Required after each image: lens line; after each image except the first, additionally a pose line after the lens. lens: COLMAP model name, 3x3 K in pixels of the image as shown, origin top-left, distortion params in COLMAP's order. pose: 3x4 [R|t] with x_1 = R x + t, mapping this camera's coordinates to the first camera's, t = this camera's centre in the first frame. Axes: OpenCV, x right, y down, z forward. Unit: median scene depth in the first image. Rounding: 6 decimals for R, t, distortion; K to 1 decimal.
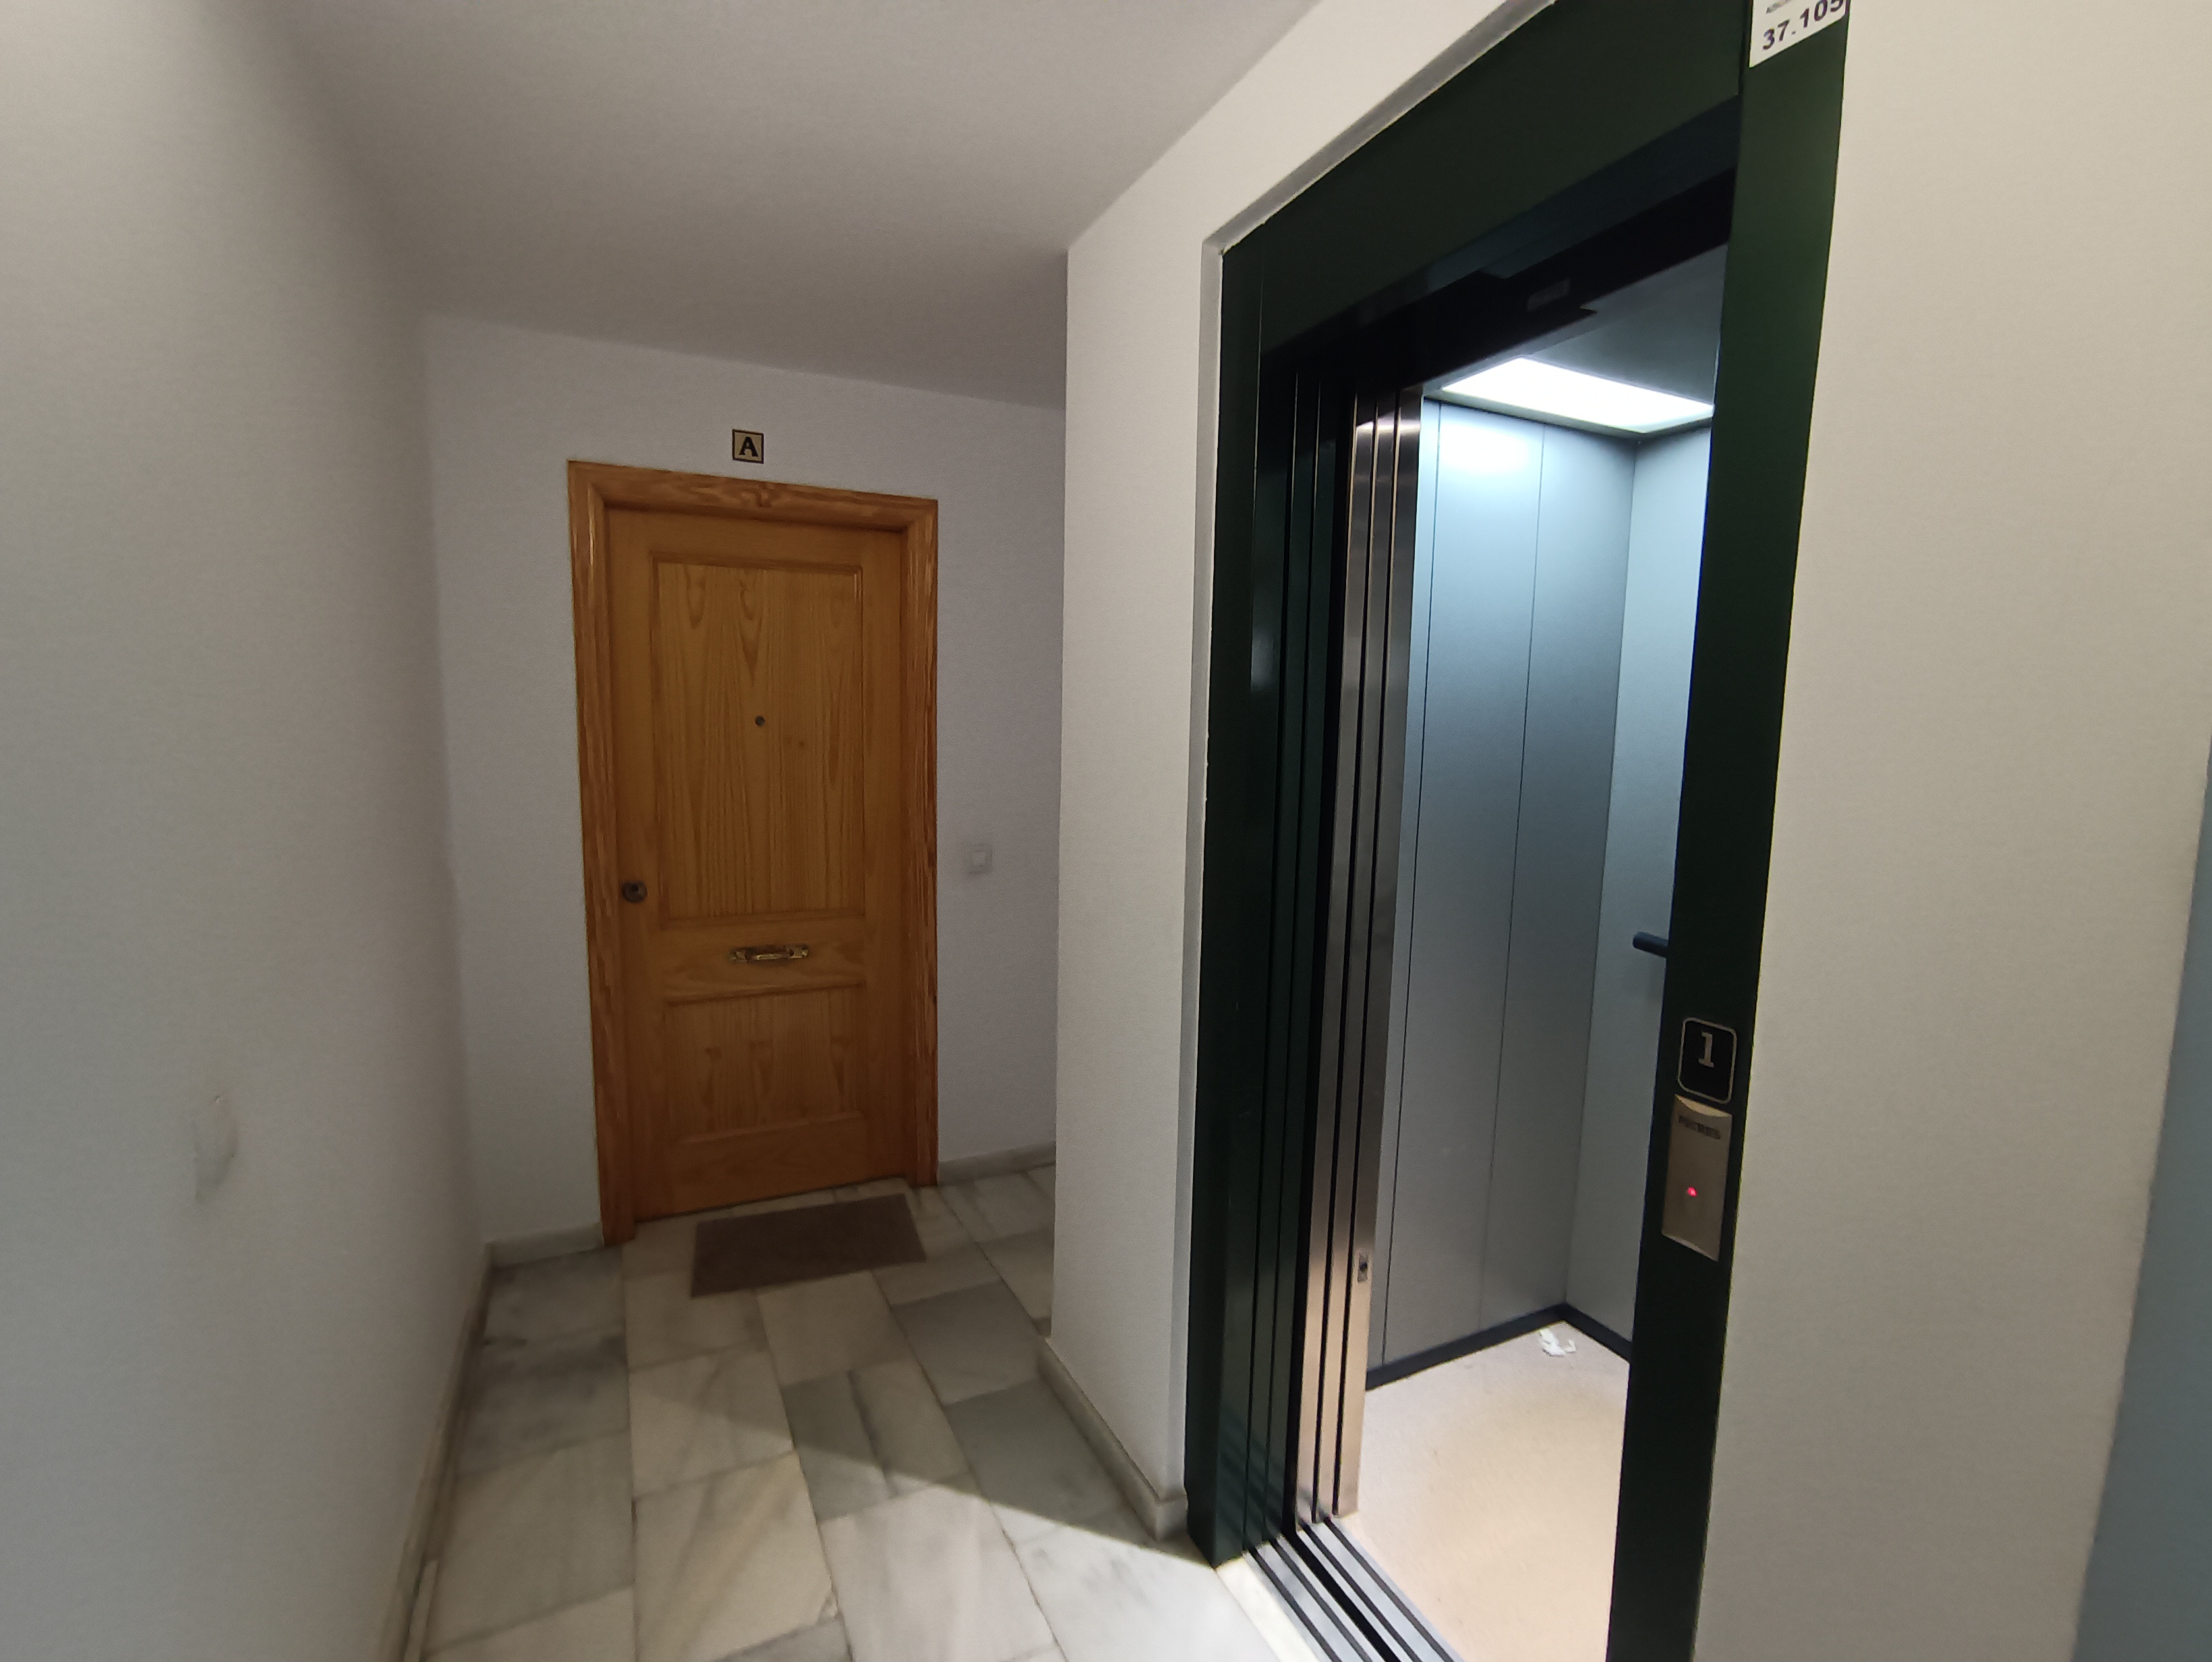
lens RADIAL K [[991.6, 0, 1067.7], [0, 991.6, 841.1], [0, 0, 1]] dist [-0.032823, 0.017167]
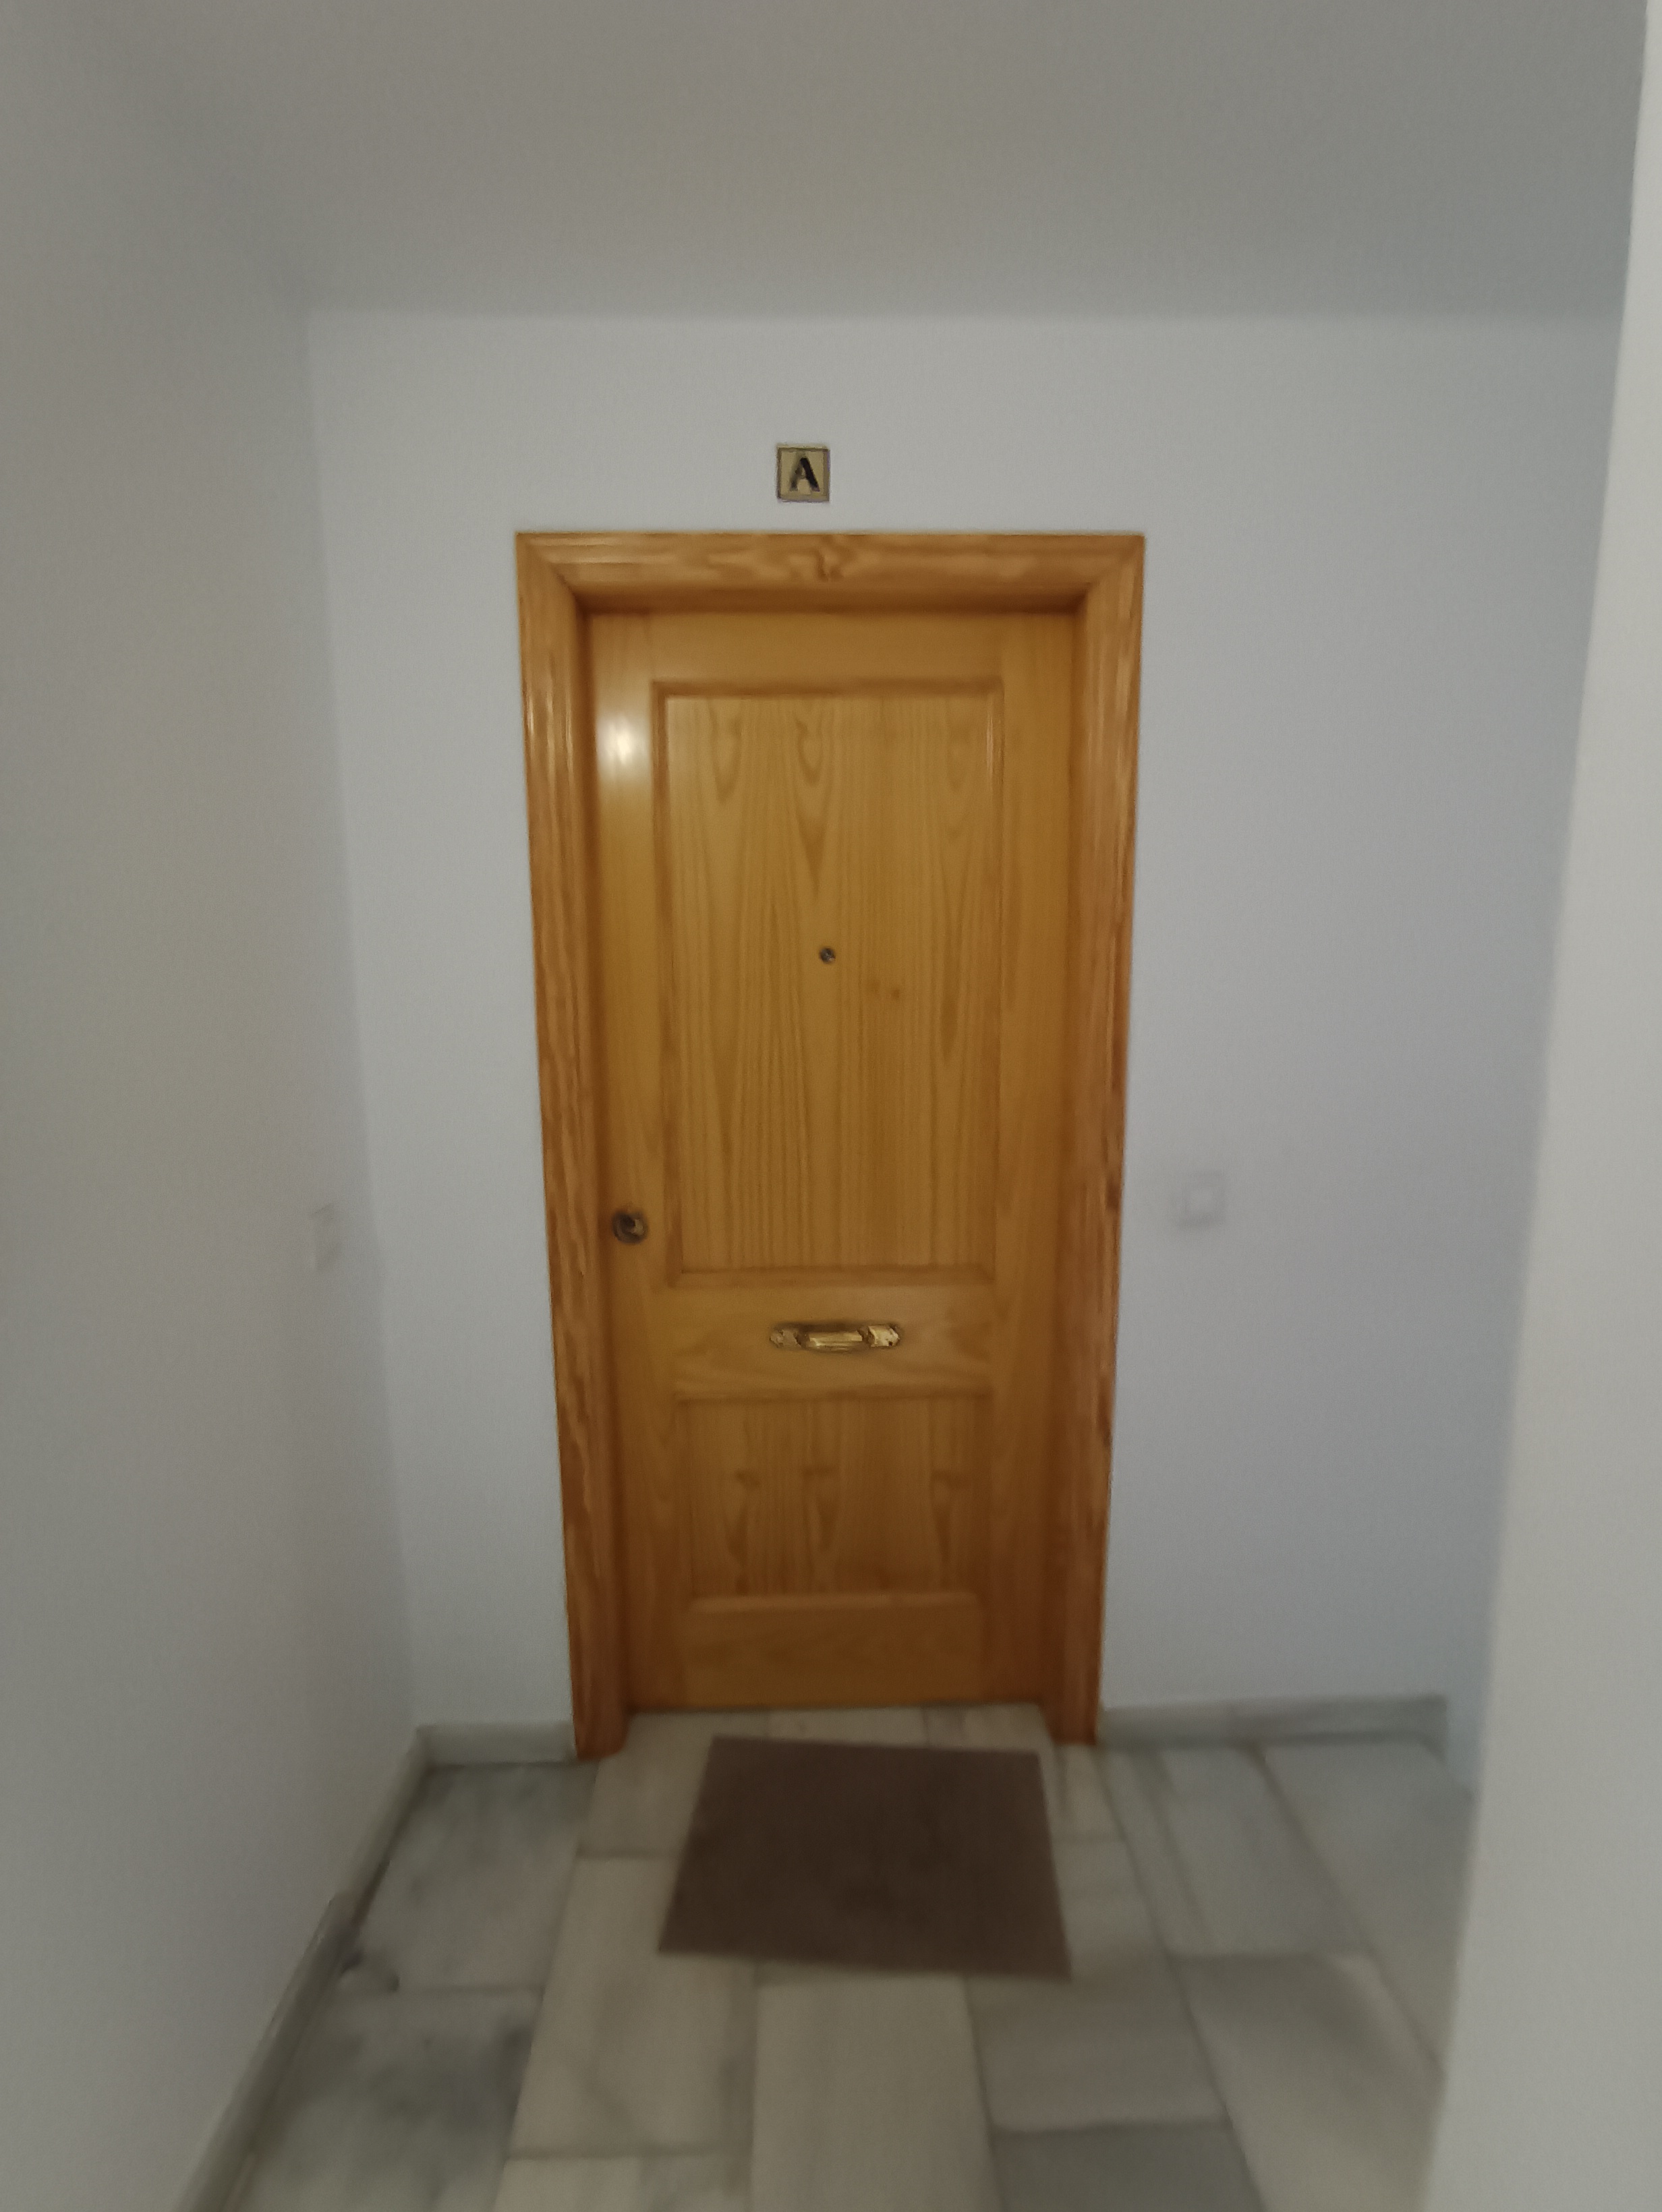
lens RADIAL K [[1022.4, 0, 830.3], [0, 1022.4, 1092.9], [0, 0, 1]] dist [-0.067249, 0.053220]
pose [[0.917219, 0.038135, -0.396553, -0.062370], [-0.026630, 0.999051, 0.034480, -0.059559], [0.397492, -0.021065, 0.917364, 0.438896]]
